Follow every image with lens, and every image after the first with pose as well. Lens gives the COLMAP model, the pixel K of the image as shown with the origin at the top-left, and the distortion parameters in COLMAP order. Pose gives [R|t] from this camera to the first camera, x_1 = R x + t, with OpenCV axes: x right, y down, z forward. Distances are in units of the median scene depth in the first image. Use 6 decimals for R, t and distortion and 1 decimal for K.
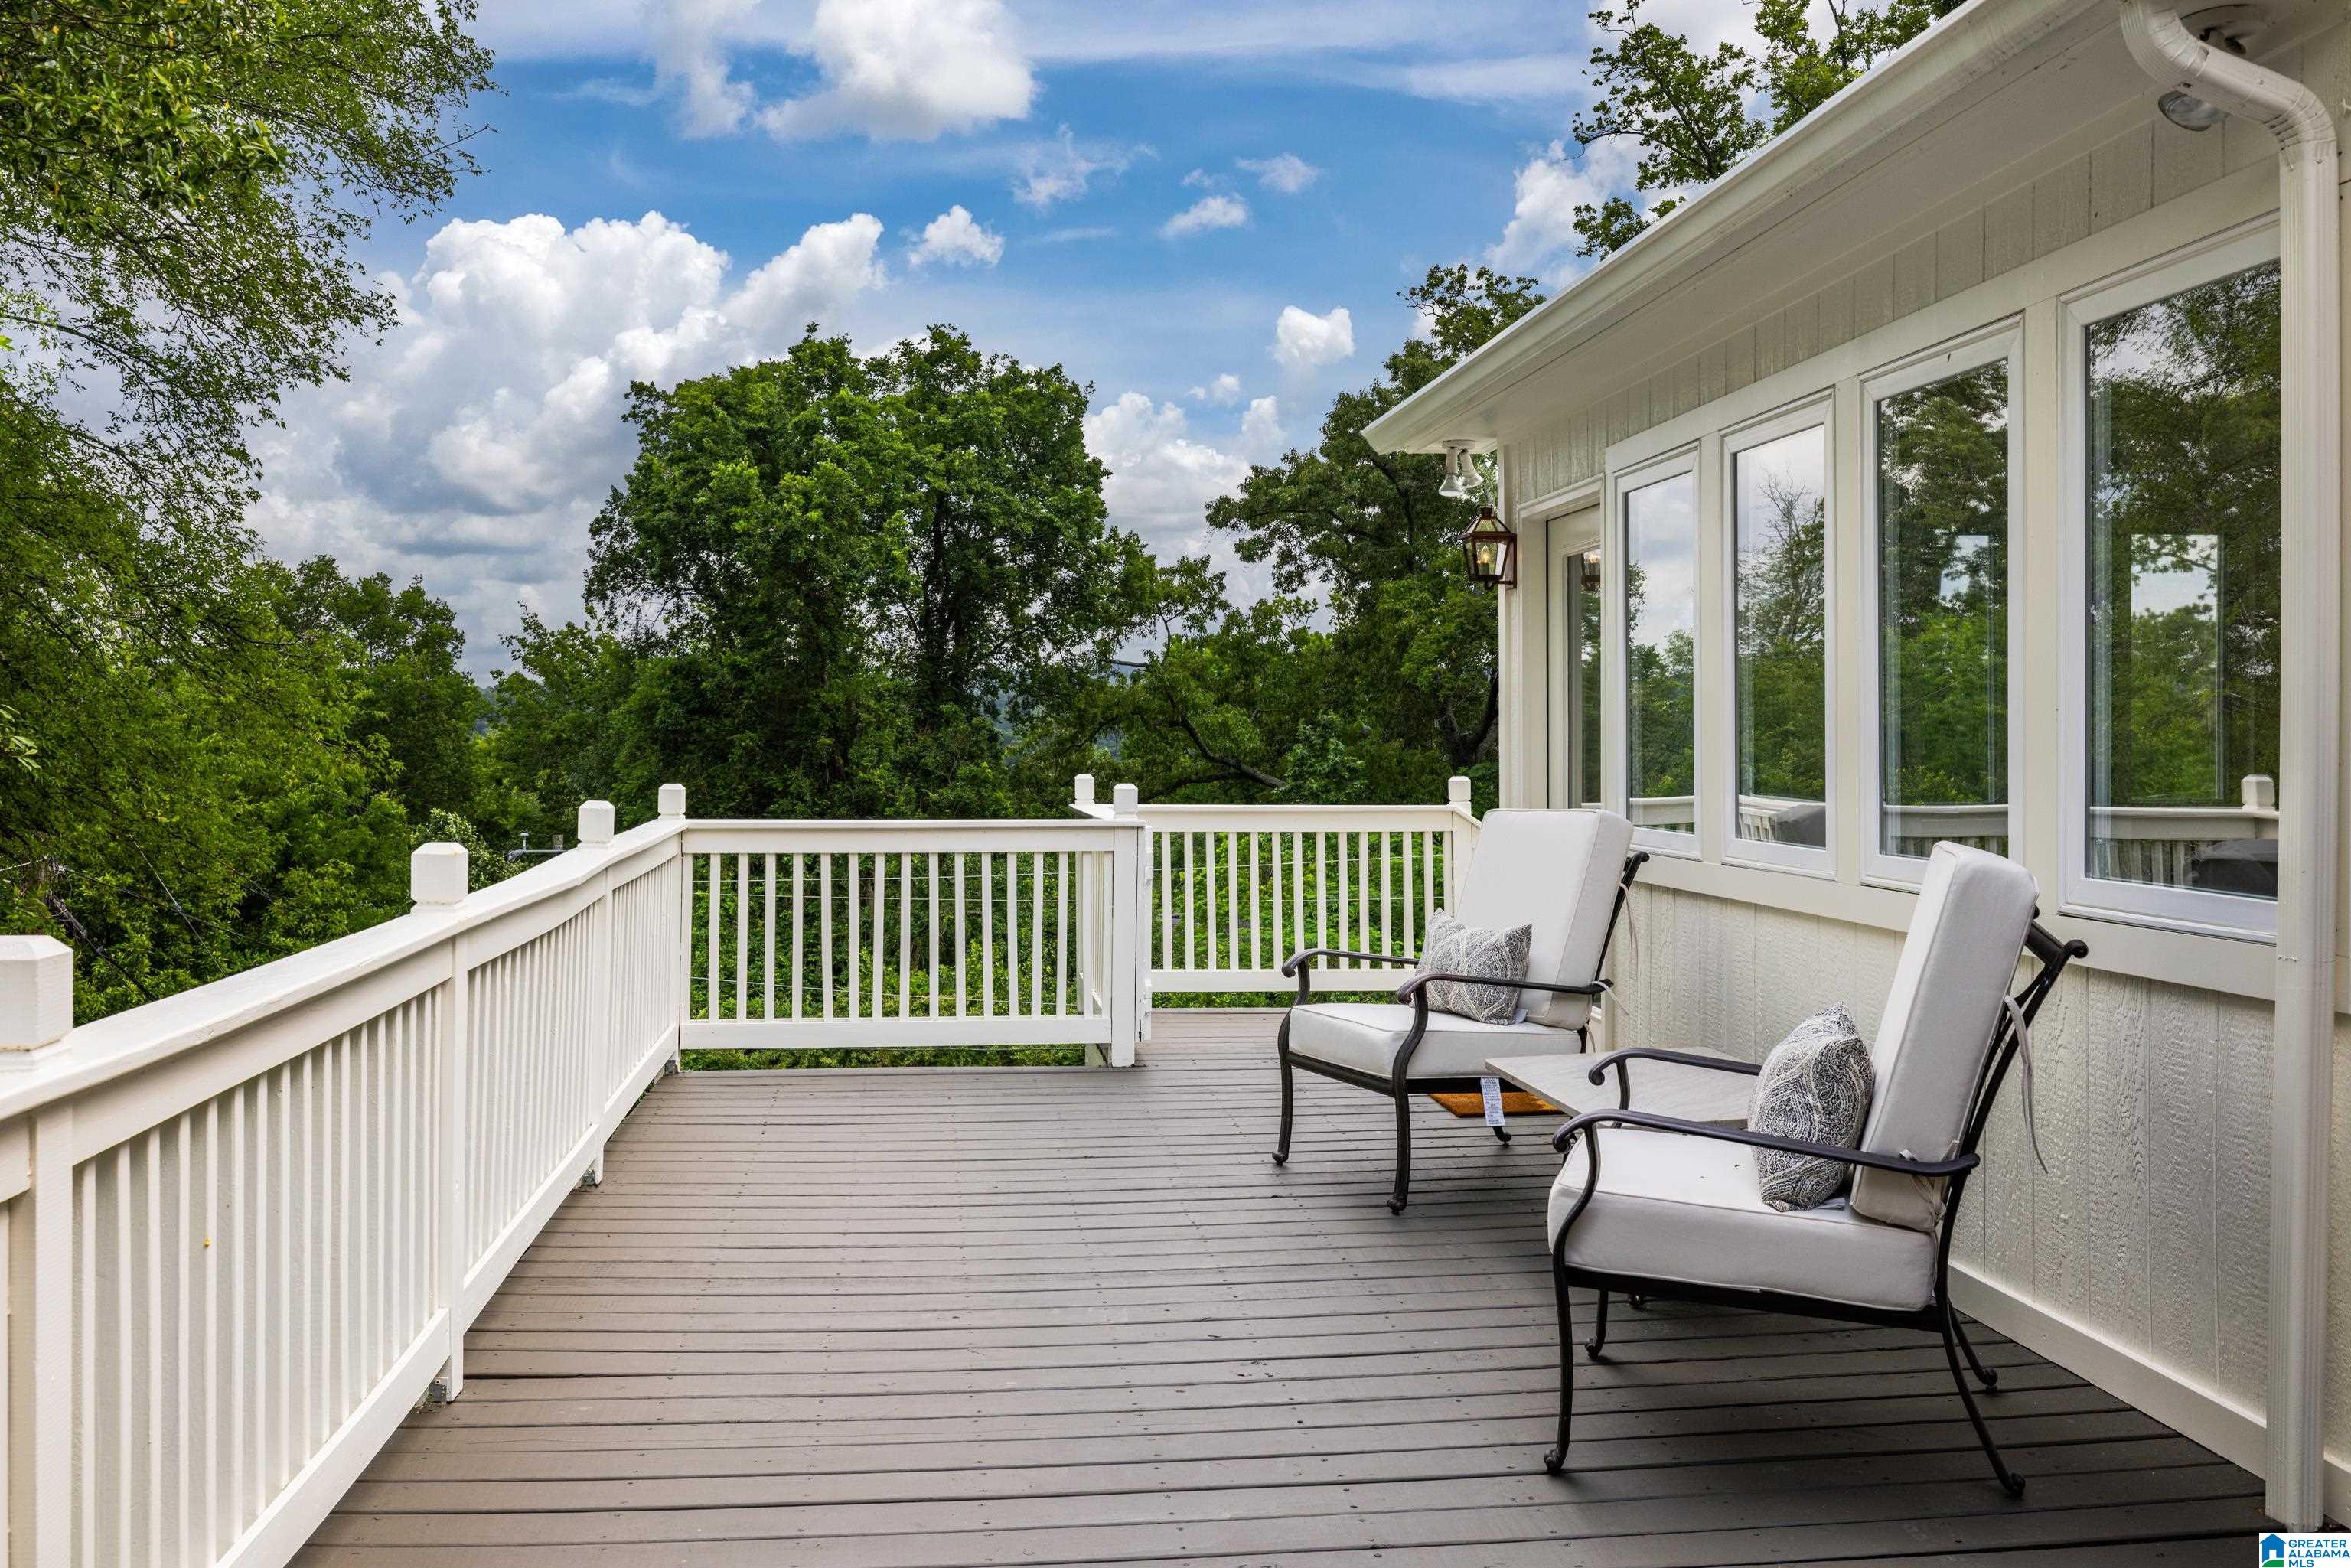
lens RADIAL K [[2160.2, 0, 1175.5], [0, 2160.2, 784.0], [0, 0, 1]] dist [-0.001193, -0.000397]
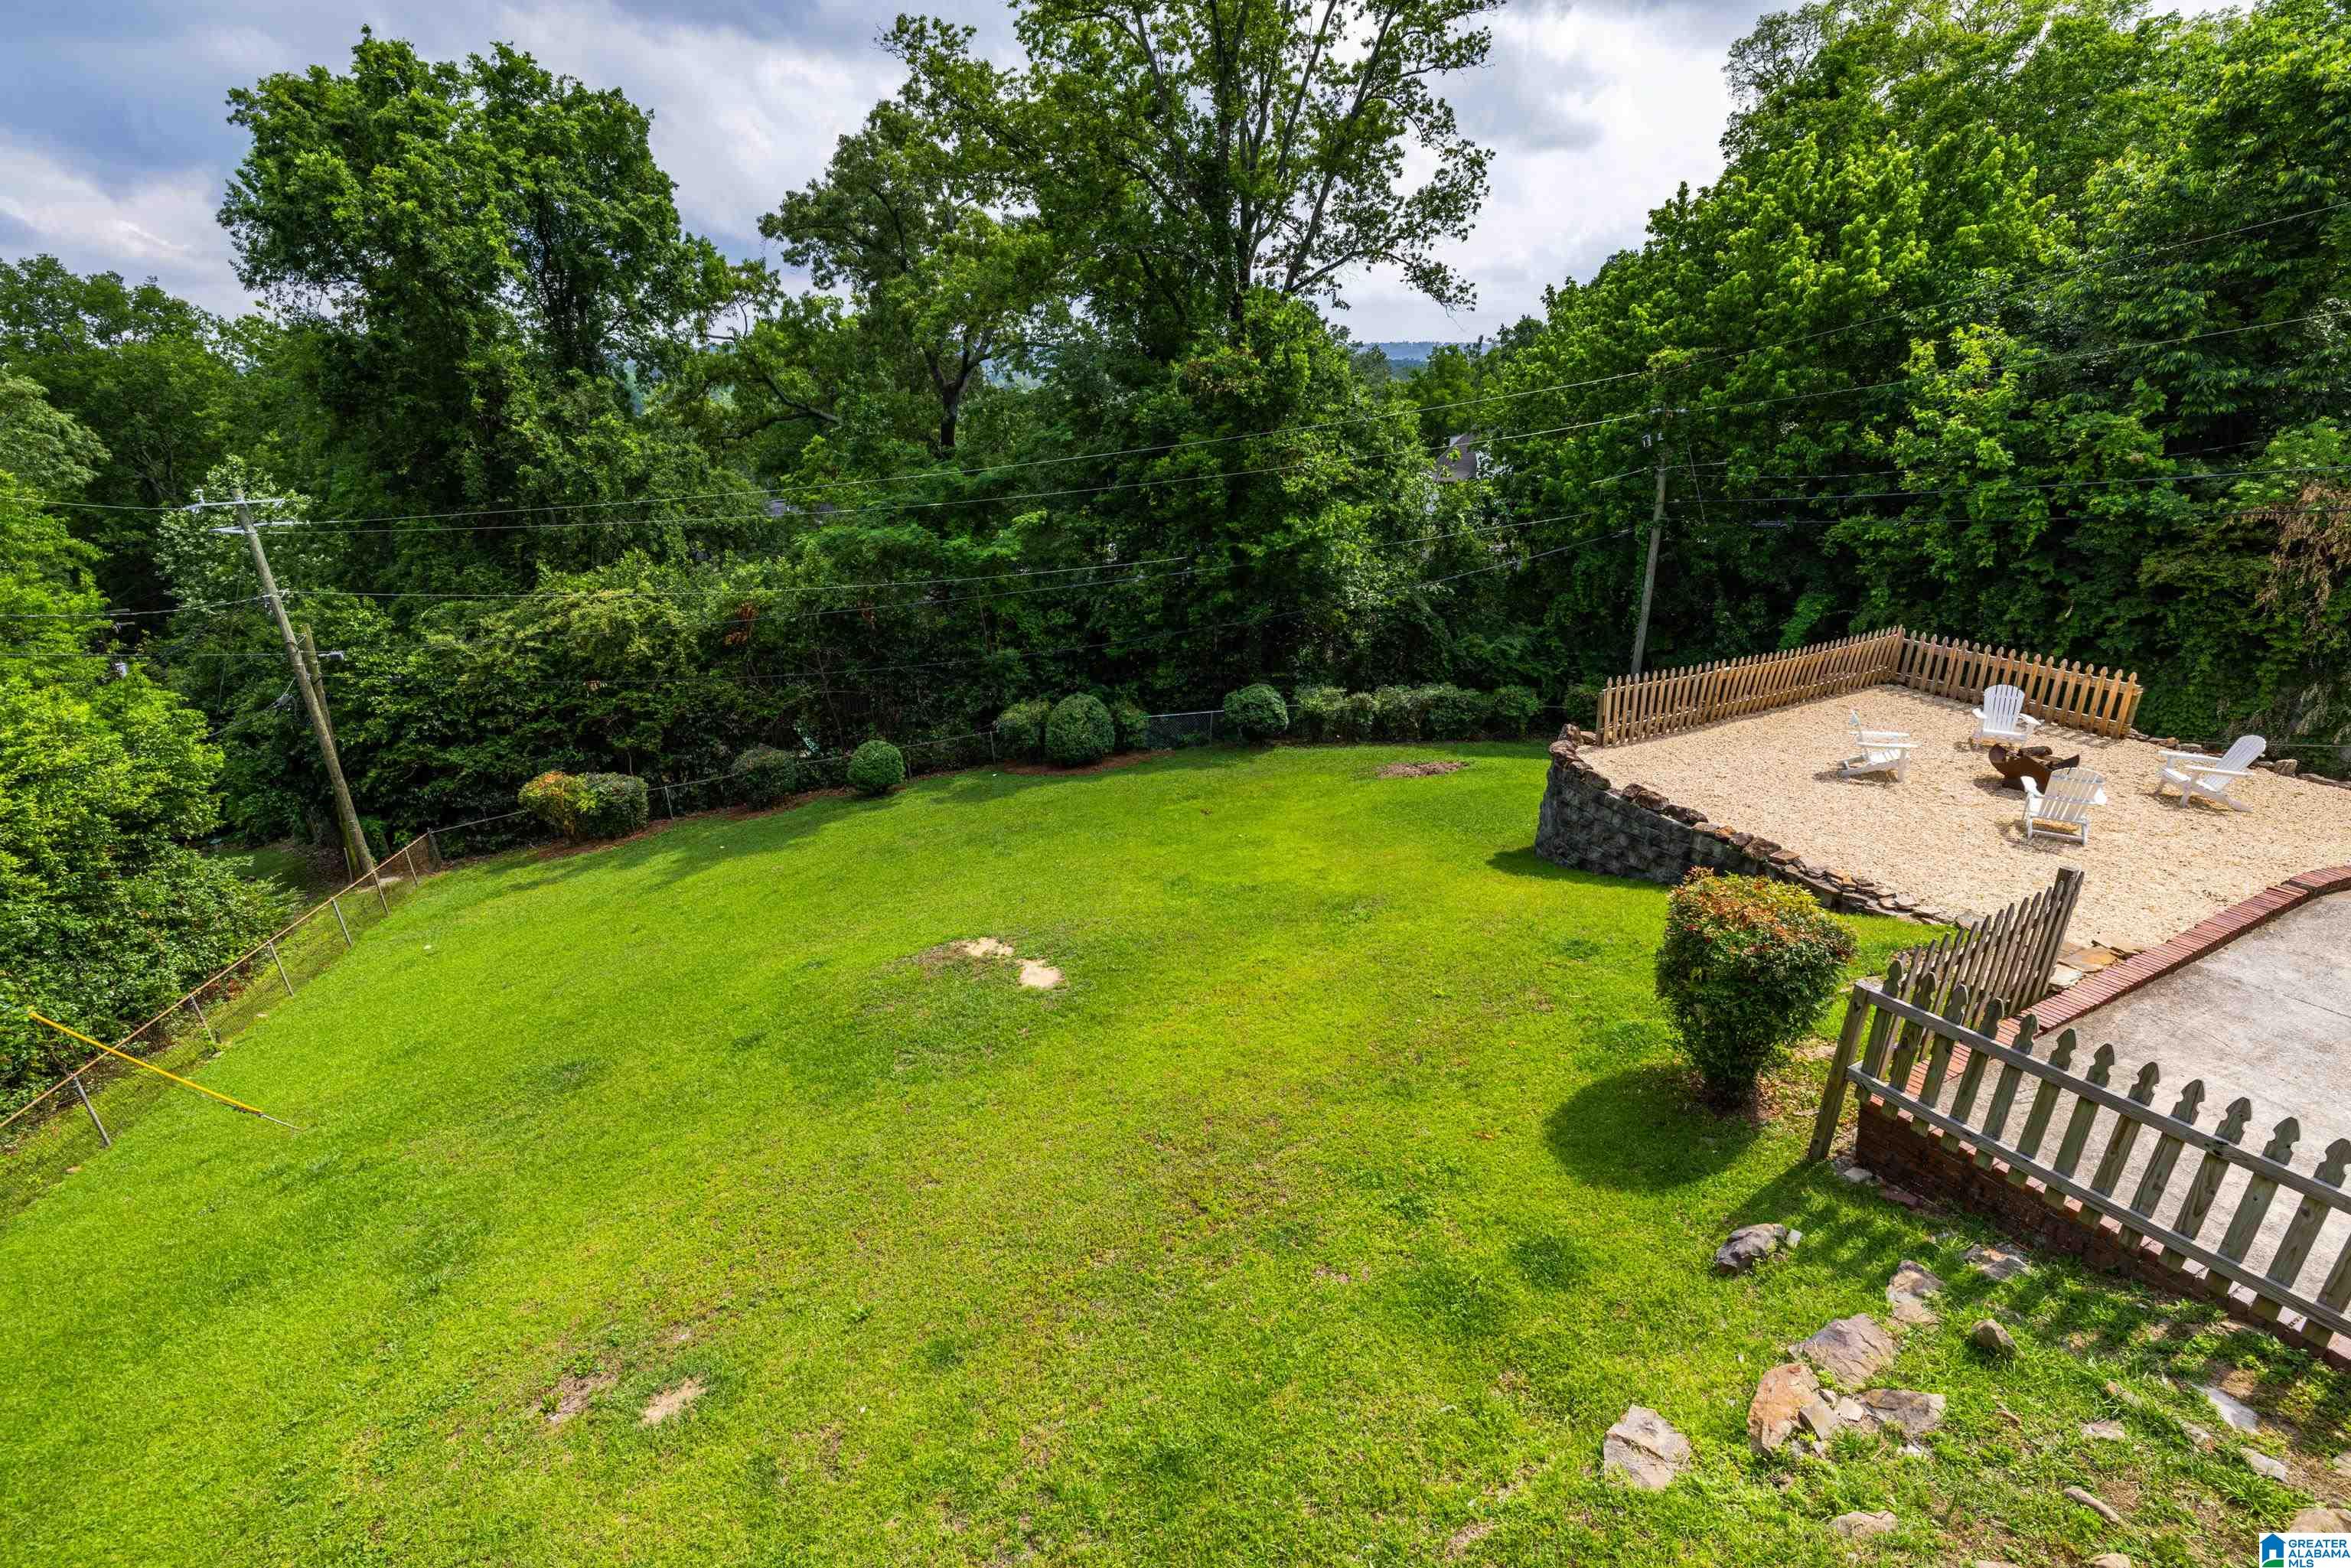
lens RADIAL K [[1011.8, 0, 1144.2], [0, 1011.8, 785.5], [0, 0, 1]] dist [0.027695, -0.025391]
pose [[0.946644, -0.138961, 0.290783, 0.009335], [0.028440, 0.934767, 0.354122, -0.007820], [-0.321024, -0.326958, 0.888843, 0.194626]]
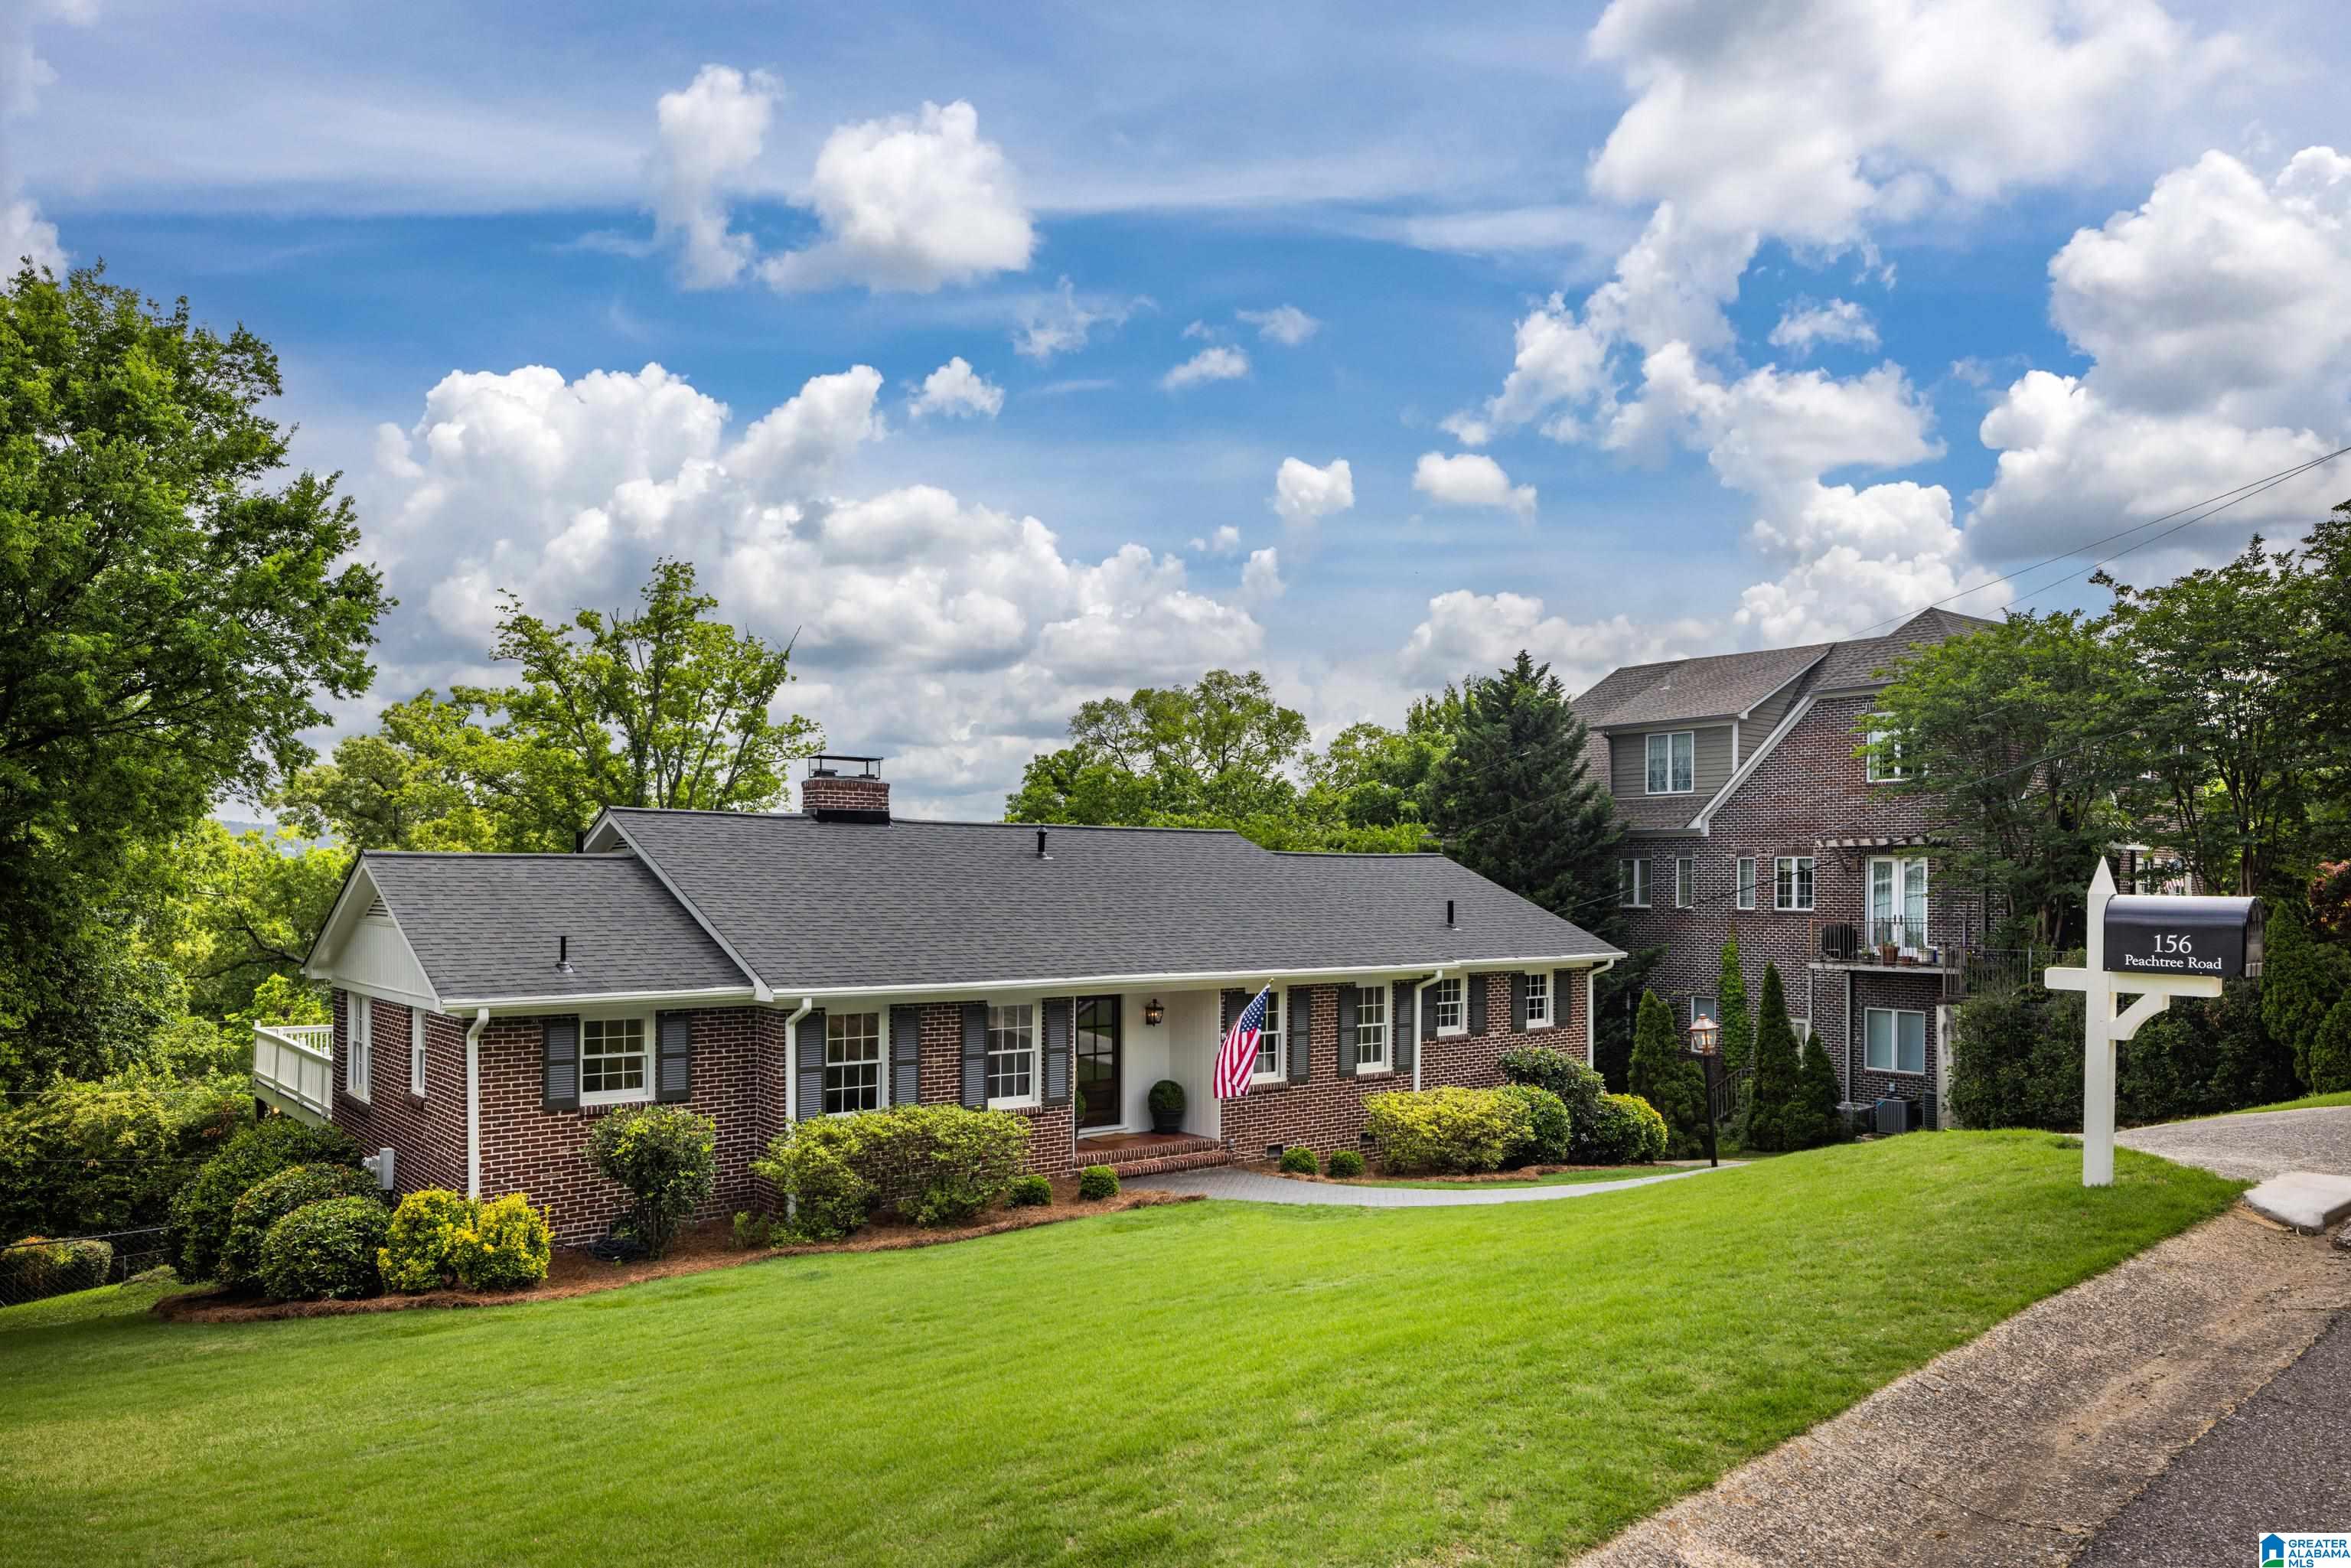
lens RADIAL K [[1564.3, 0, 1173.7], [0, 1564.3, 887.1], [0, 0, 1]] dist [0.002095, 0.003102]
pose [[0.839216, 0.007111, 0.543752, -0.062630], [0.006079, 0.999729, -0.022456, -0.033472], [-0.543764, 0.022150, 0.838946, -0.492763]]
